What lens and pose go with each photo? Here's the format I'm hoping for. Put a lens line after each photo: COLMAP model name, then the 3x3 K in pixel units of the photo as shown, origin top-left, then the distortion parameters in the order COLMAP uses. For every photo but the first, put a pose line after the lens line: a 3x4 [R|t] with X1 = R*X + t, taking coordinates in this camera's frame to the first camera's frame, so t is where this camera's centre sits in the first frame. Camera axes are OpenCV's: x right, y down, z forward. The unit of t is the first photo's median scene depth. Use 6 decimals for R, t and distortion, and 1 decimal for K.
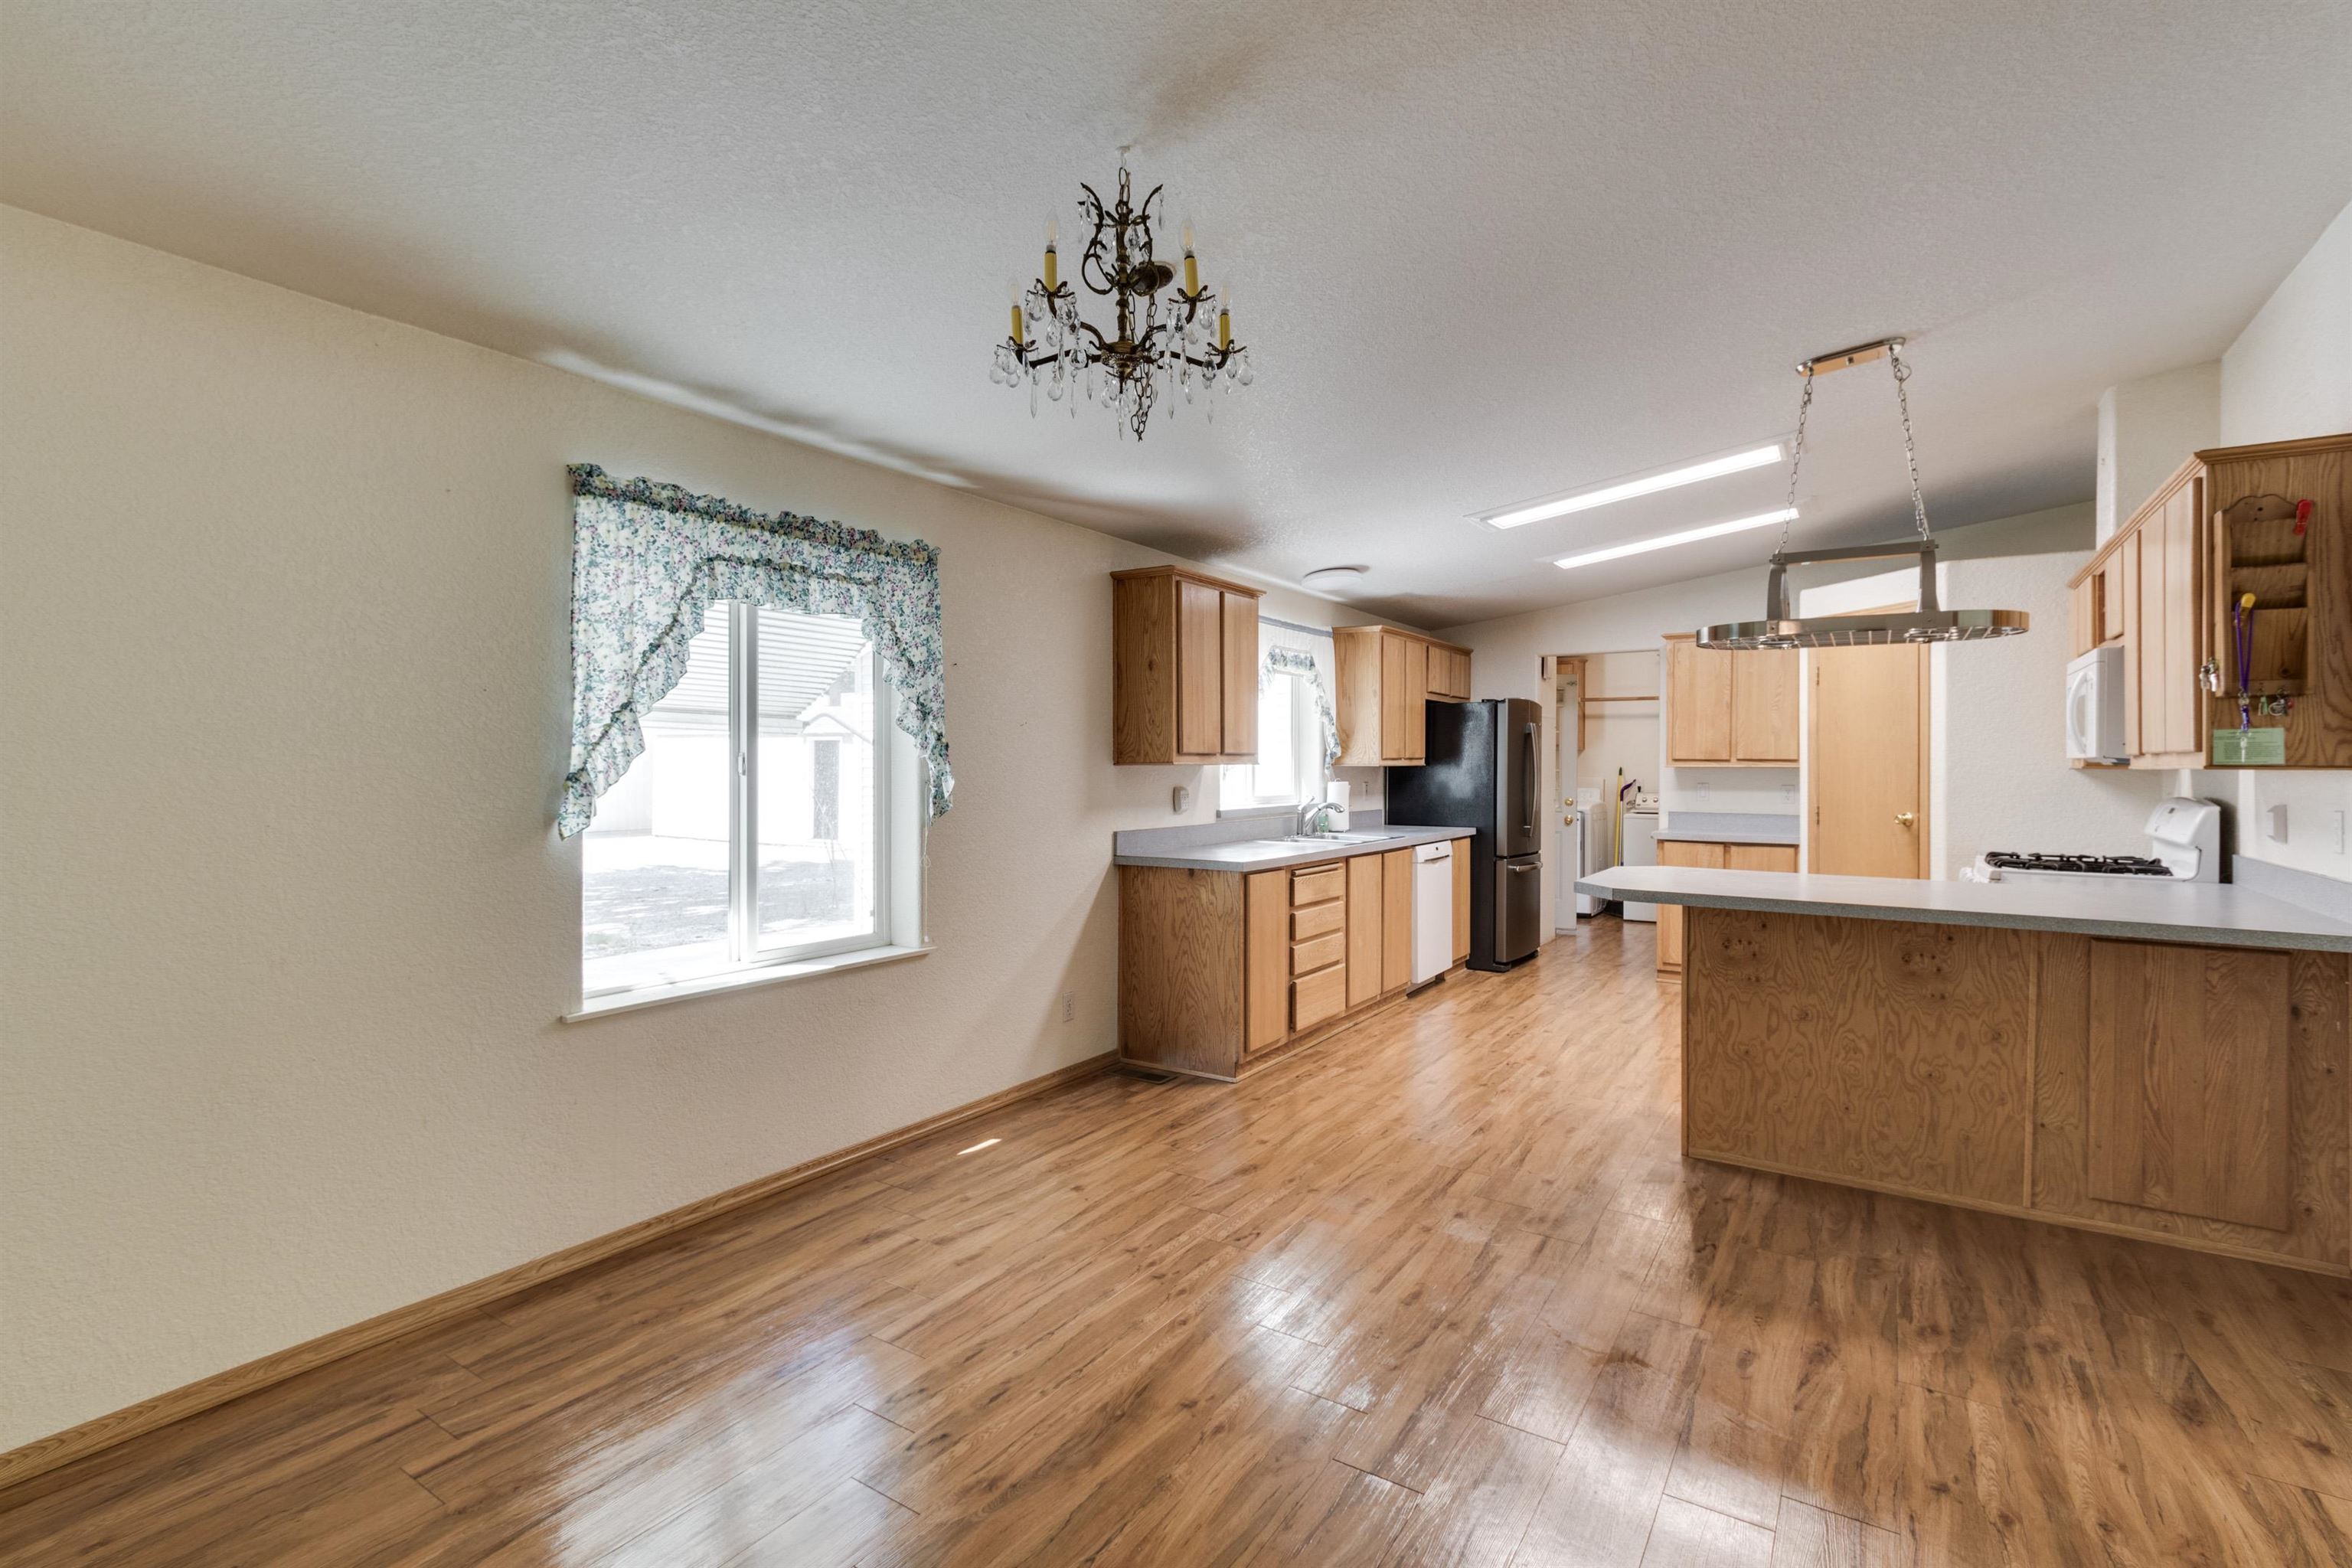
lens RADIAL K [[1086.4, 0, 1167.8], [0, 1086.4, 772.1], [0, 0, 1]] dist [0.001756, -0.000547]
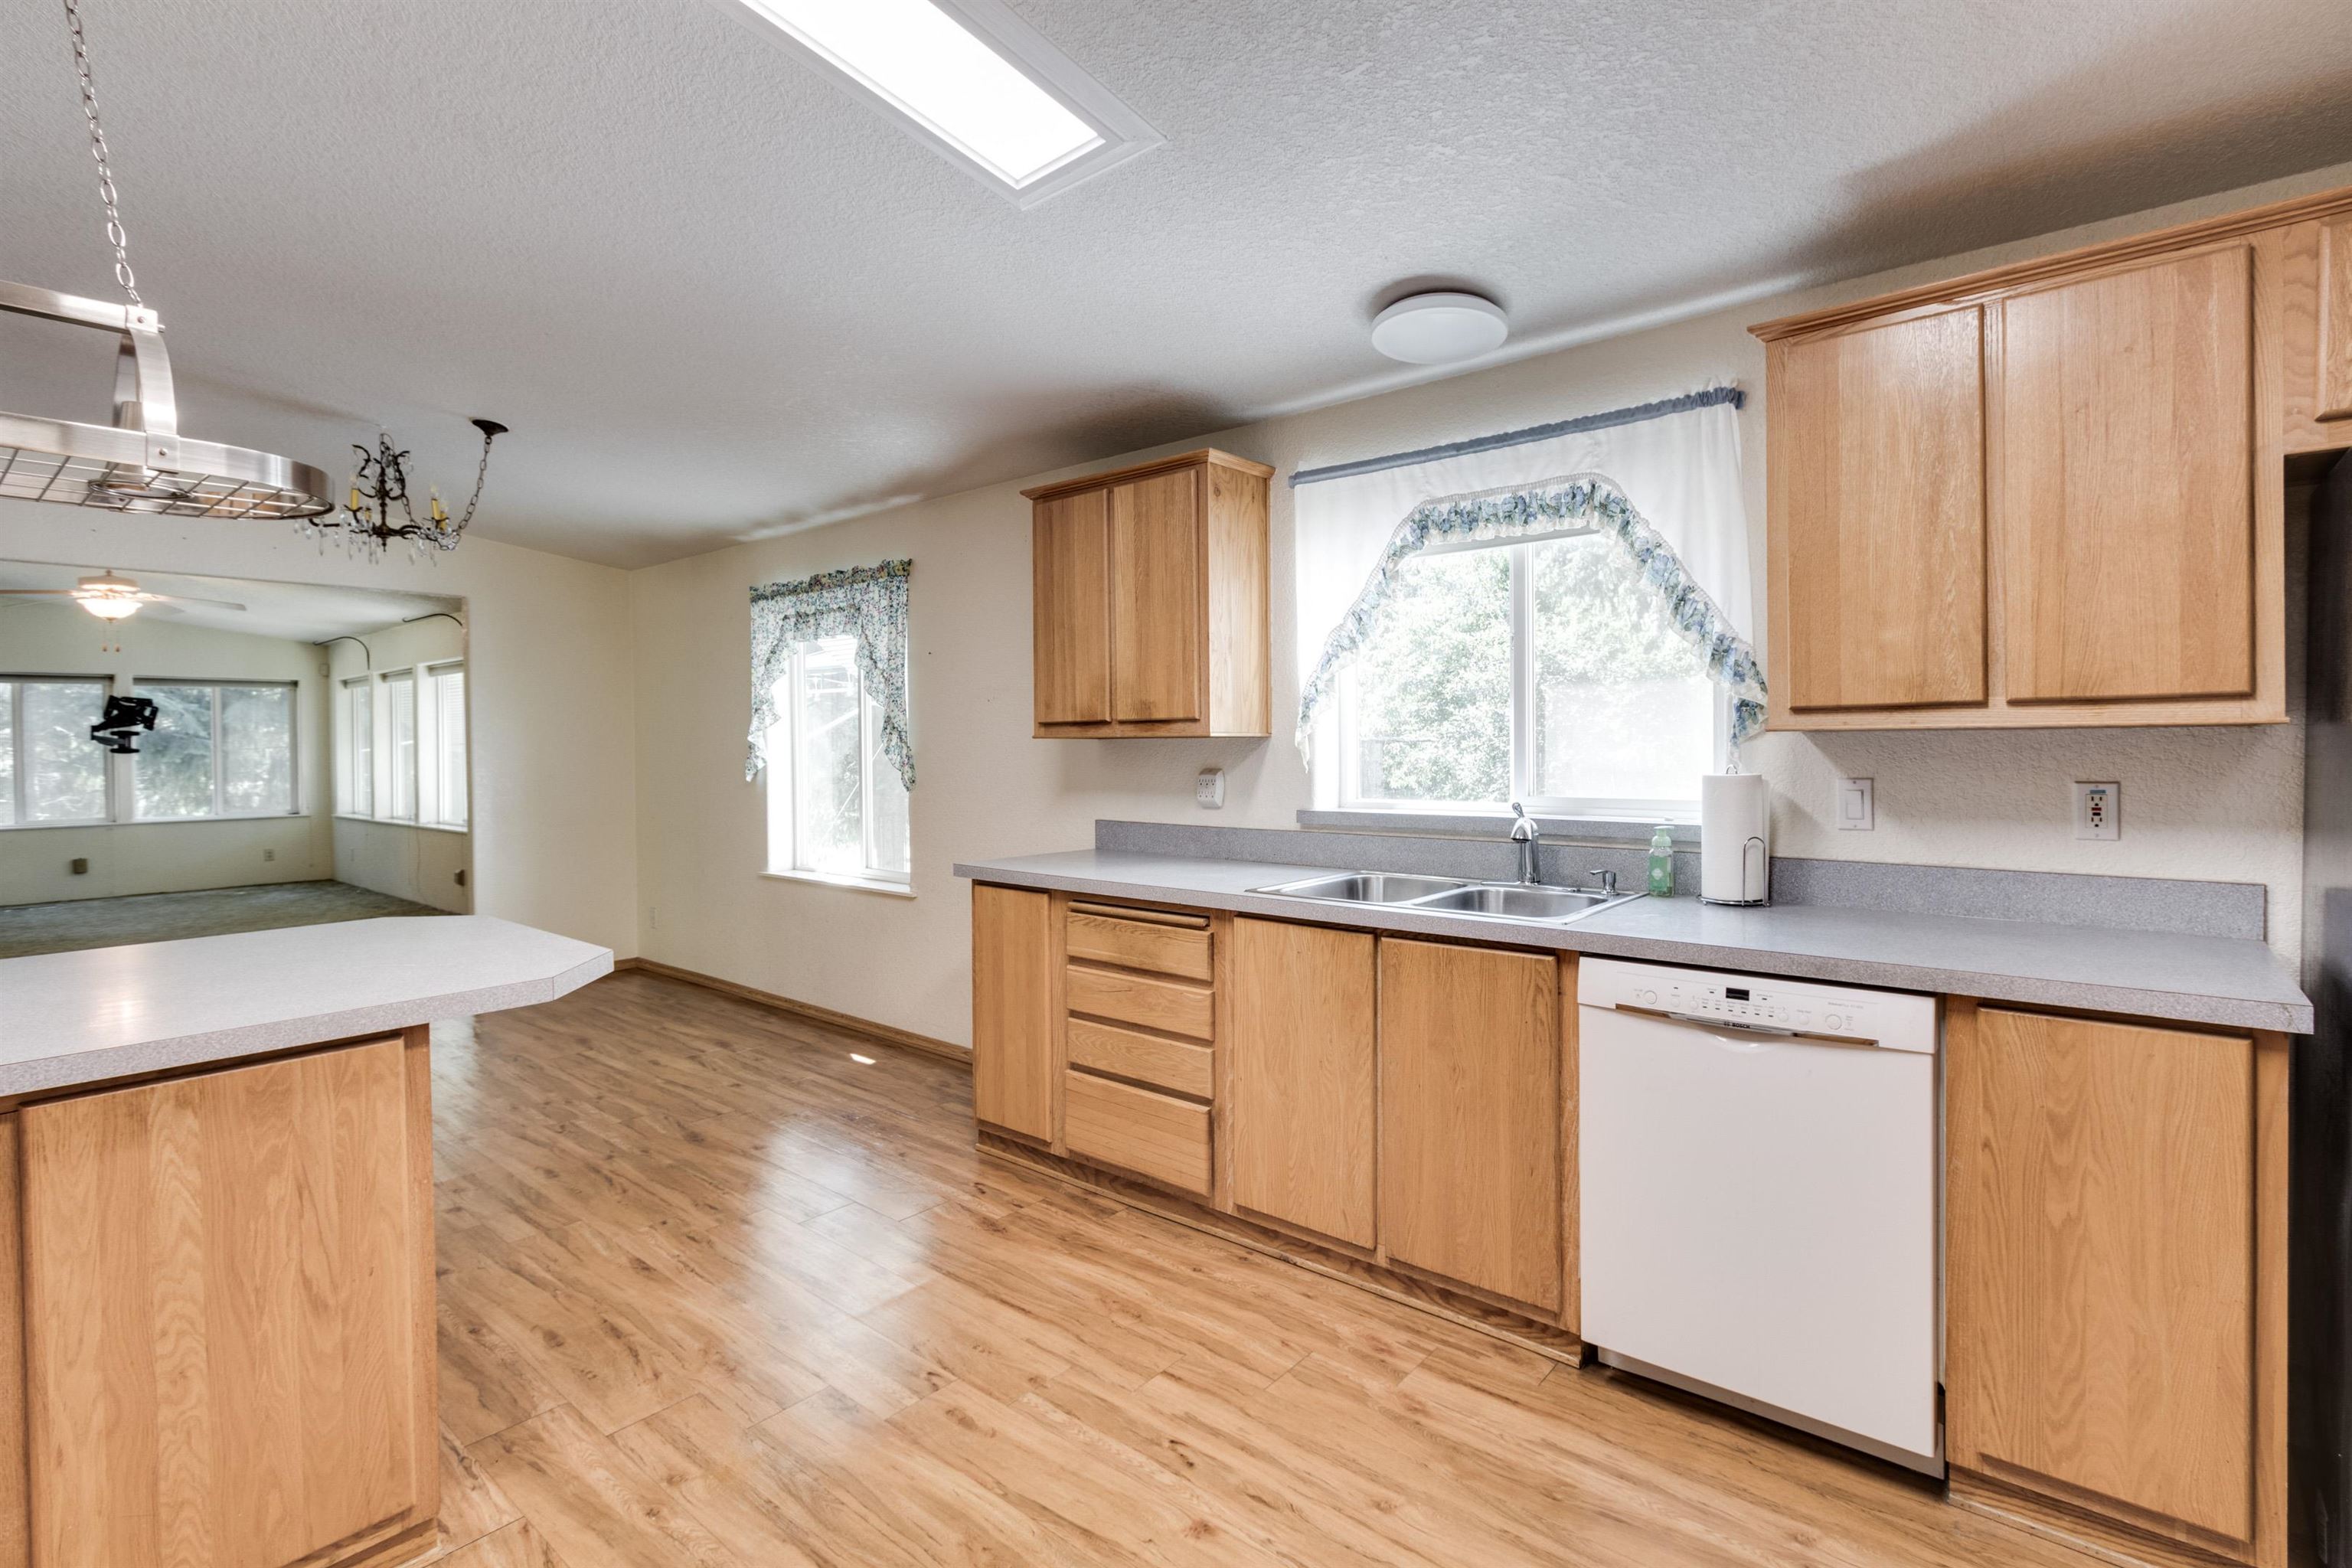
lens RADIAL K [[1096.7, 0, 1202.3], [0, 1096.7, 756.4], [0, 0, 1]] dist [0.002059, -0.001278]
pose [[-0.107829, 0.012803, -0.994087, 1.039479], [0.001358, 0.999918, 0.012731, -0.004280], [0.994169, 0.000023, -0.107837, 1.580996]]
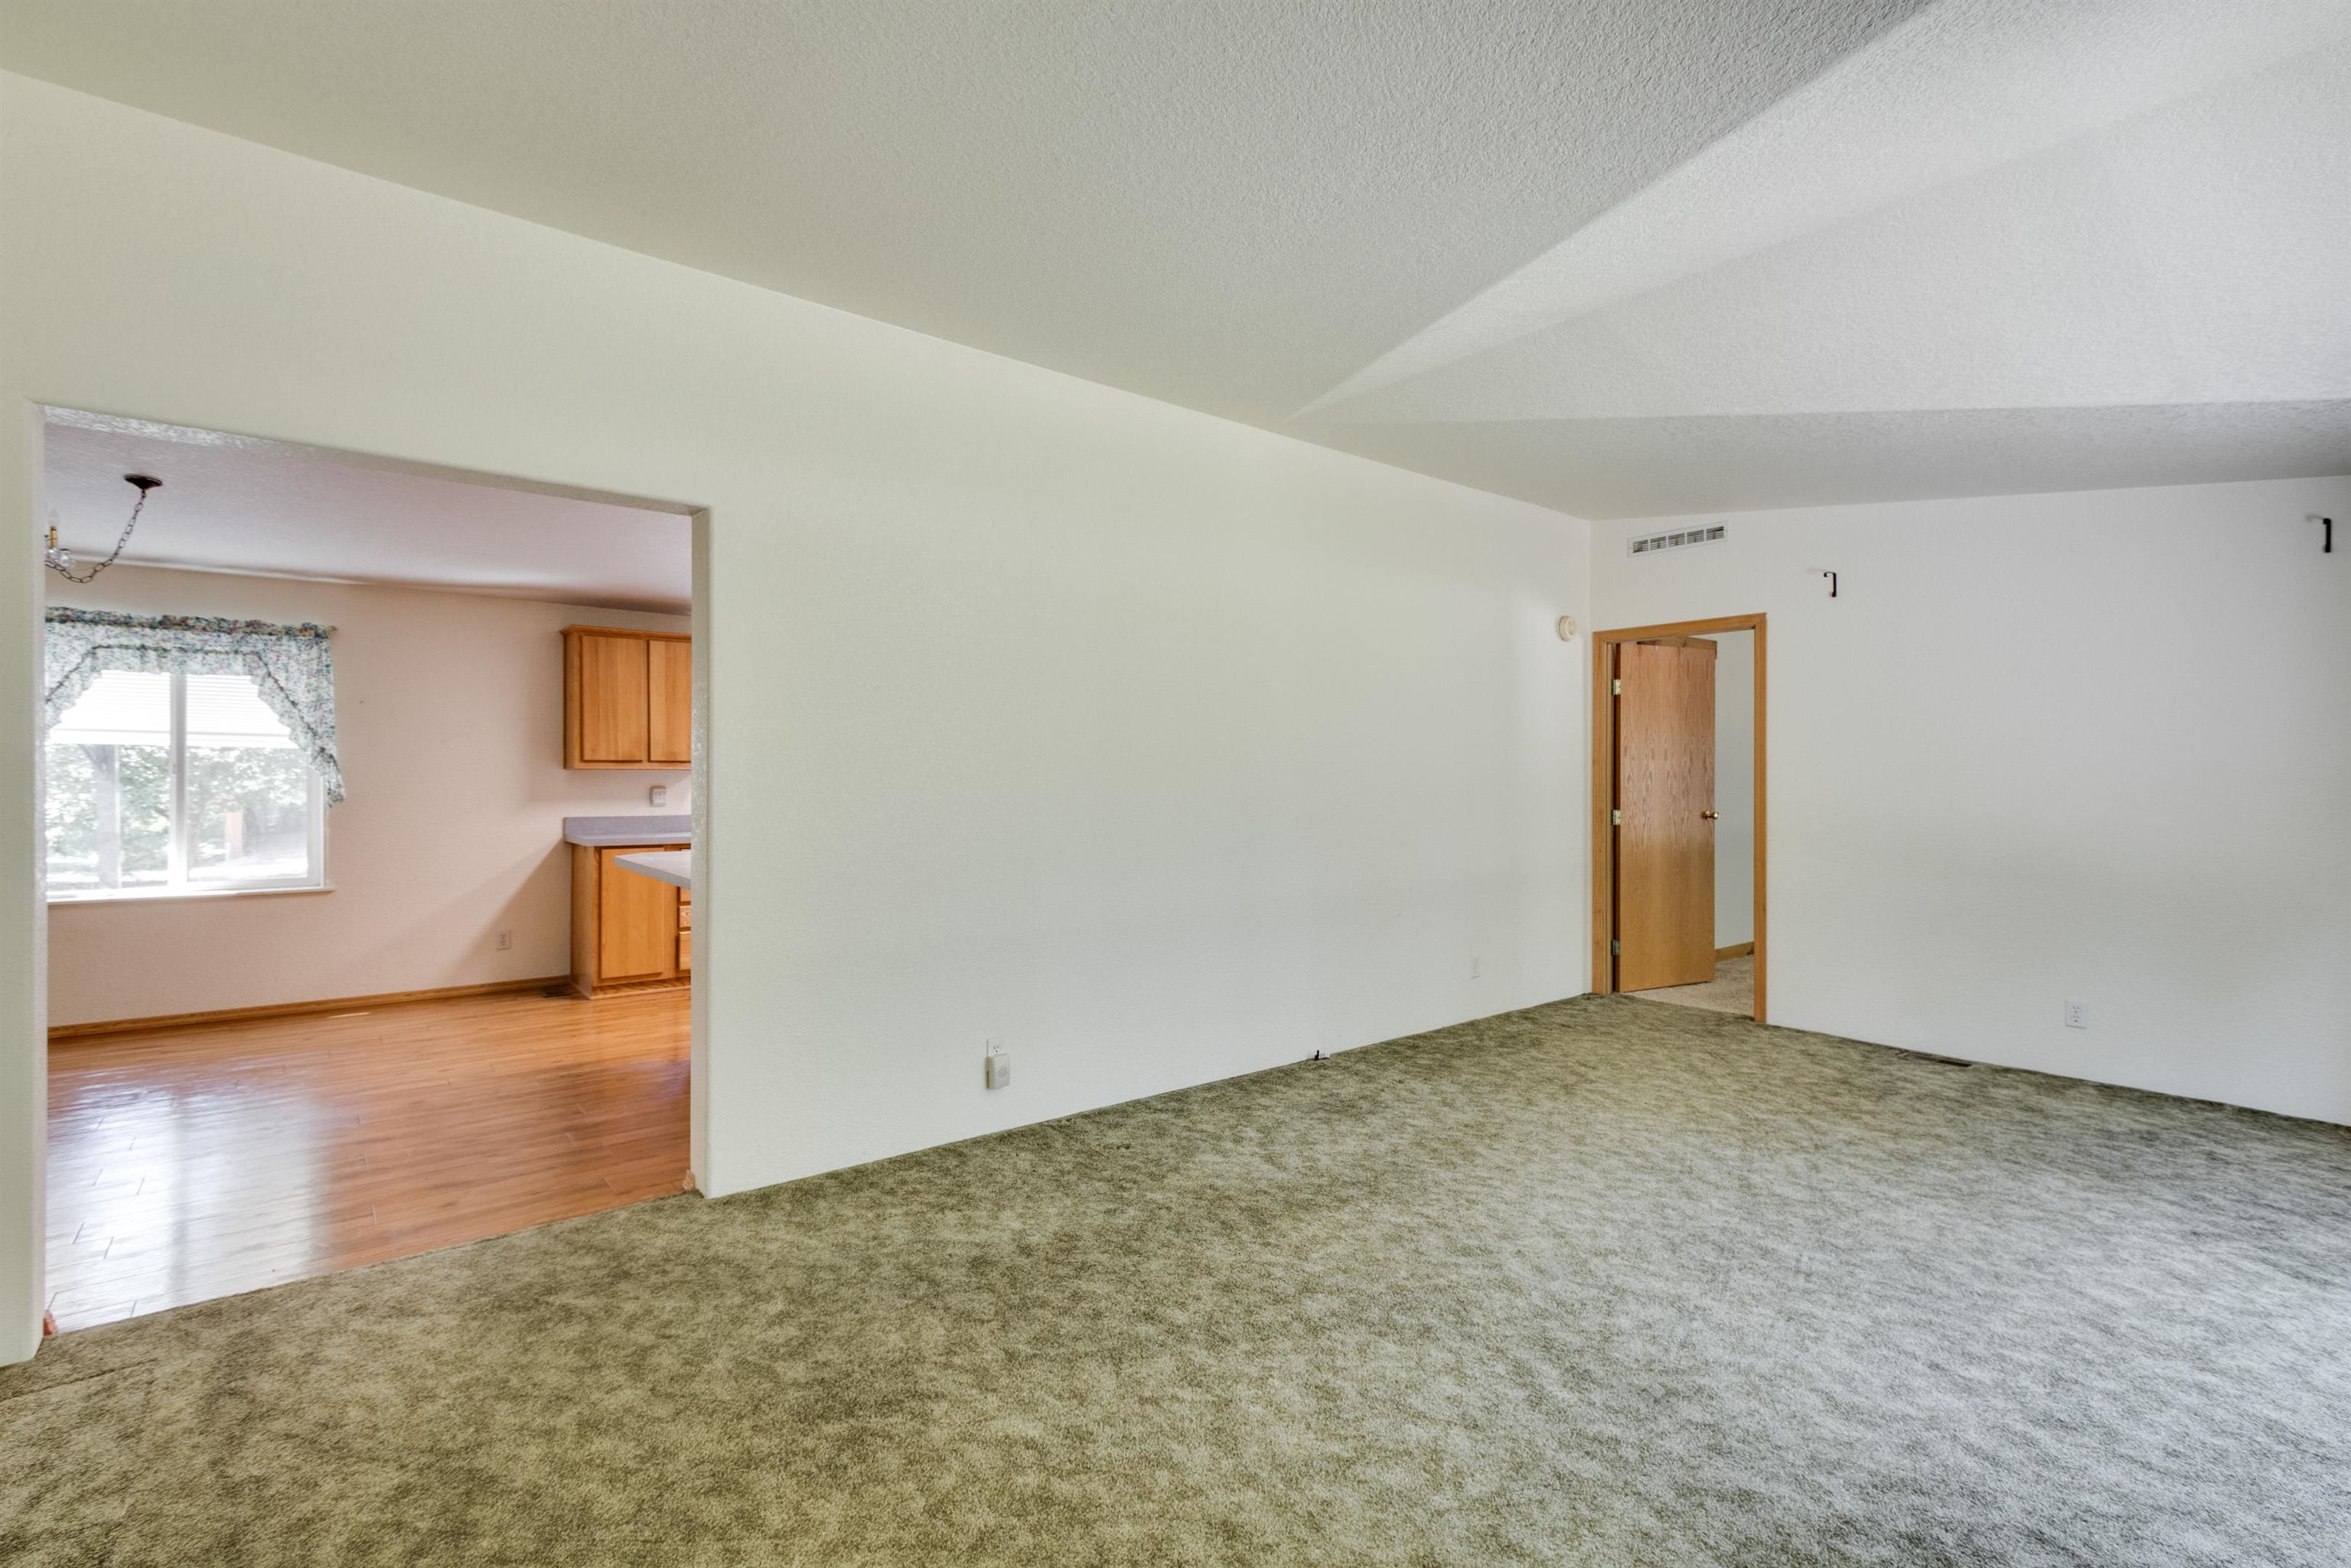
lens RADIAL K [[1072.2, 0, 1166.7], [0, 1072.2, 775.6], [0, 0, 1]] dist [0.002334, -0.001255]
pose [[0.952421, 0.002486, -0.304777, 1.486044], [-0.004226, 0.999978, -0.005048, 0.007307], [0.304758, 0.006095, 0.952410, -0.088996]]
